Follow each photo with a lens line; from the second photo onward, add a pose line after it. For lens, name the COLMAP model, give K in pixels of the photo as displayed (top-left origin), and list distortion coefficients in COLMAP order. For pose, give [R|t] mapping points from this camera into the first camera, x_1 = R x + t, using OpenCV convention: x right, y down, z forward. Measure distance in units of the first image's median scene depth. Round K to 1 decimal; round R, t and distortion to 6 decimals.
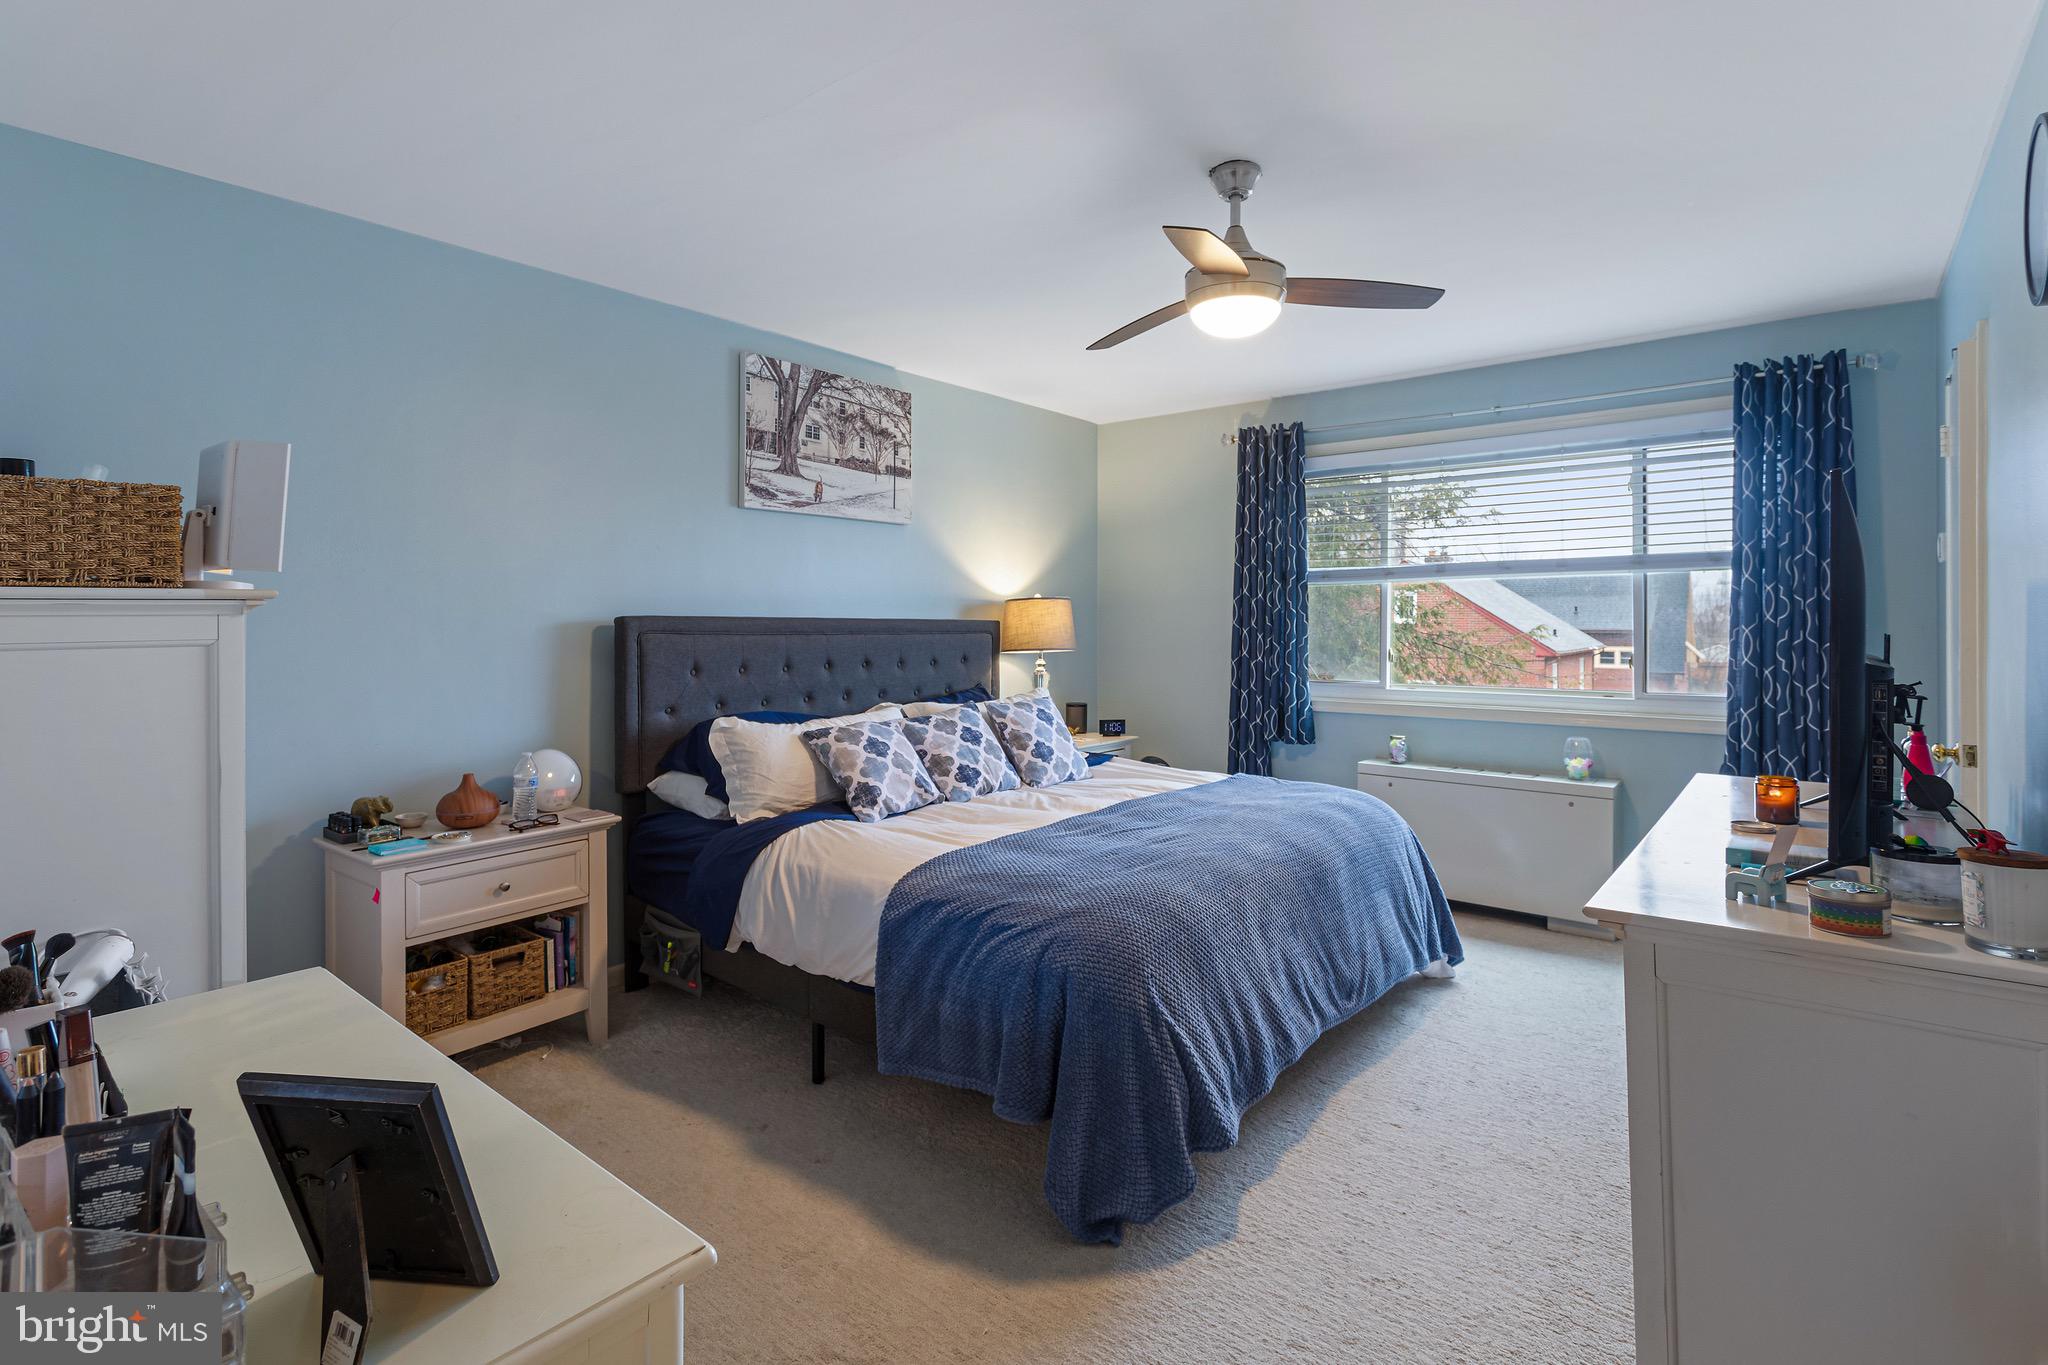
lens RADIAL K [[976.3, 0, 1022.9], [0, 976.3, 665.6], [0, 0, 1]] dist [-0.000108, 0.001563]
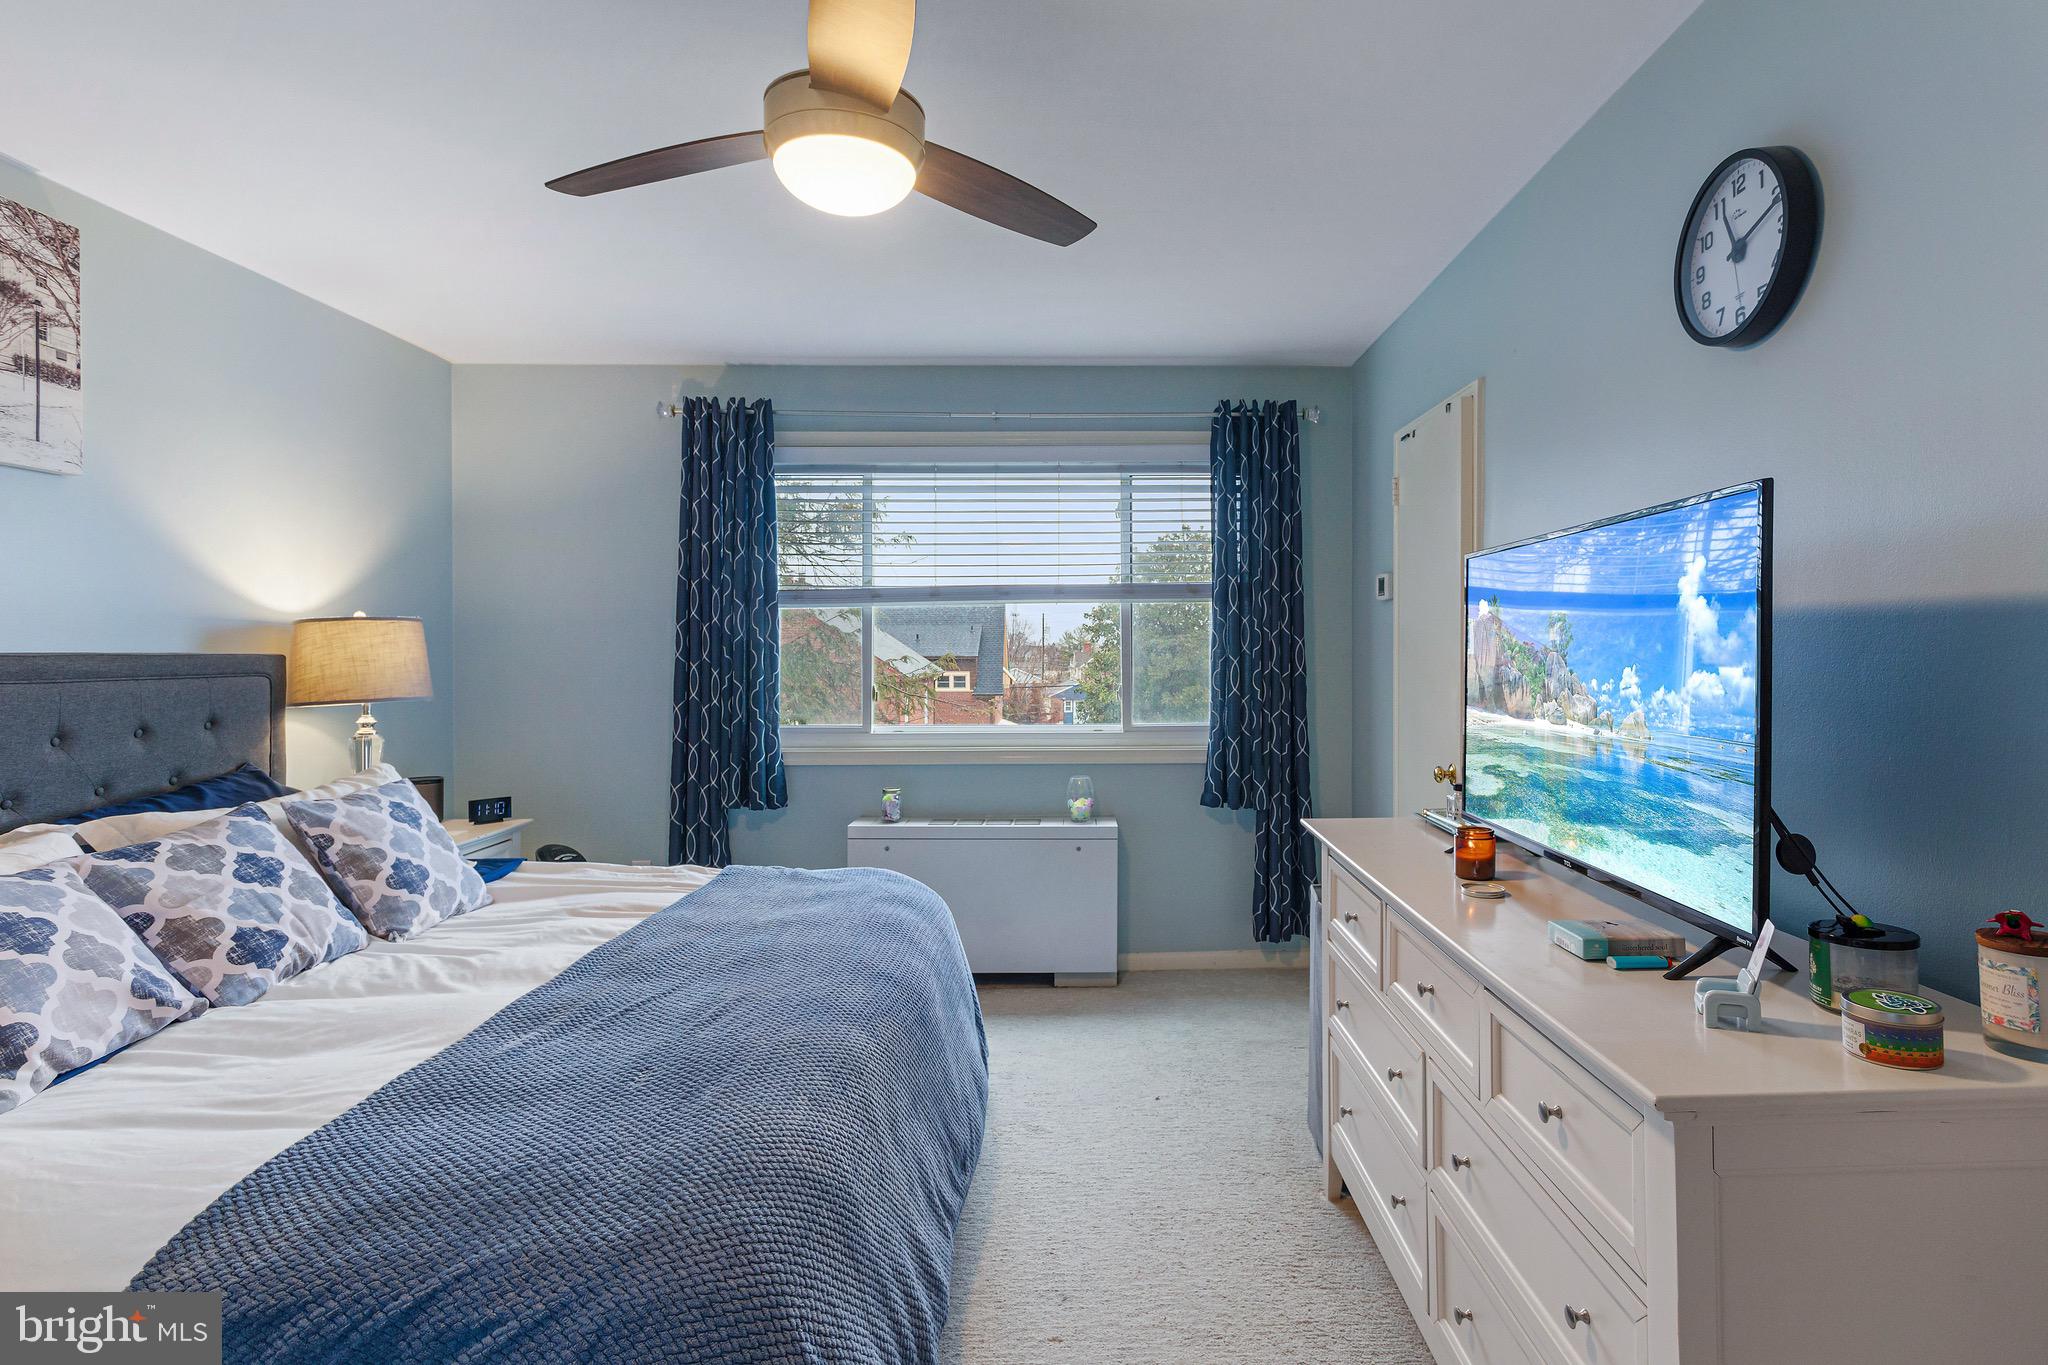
lens RADIAL K [[976.3, 0, 1022.9], [0, 976.3, 665.6], [0, 0, 1]] dist [-0.000108, 0.001563]
pose [[0.769886, -0.014174, 0.638023, -0.069224], [0.030965, 0.999405, -0.015163, -0.019387], [-0.637429, 0.031430, 0.769868, 0.301892]]
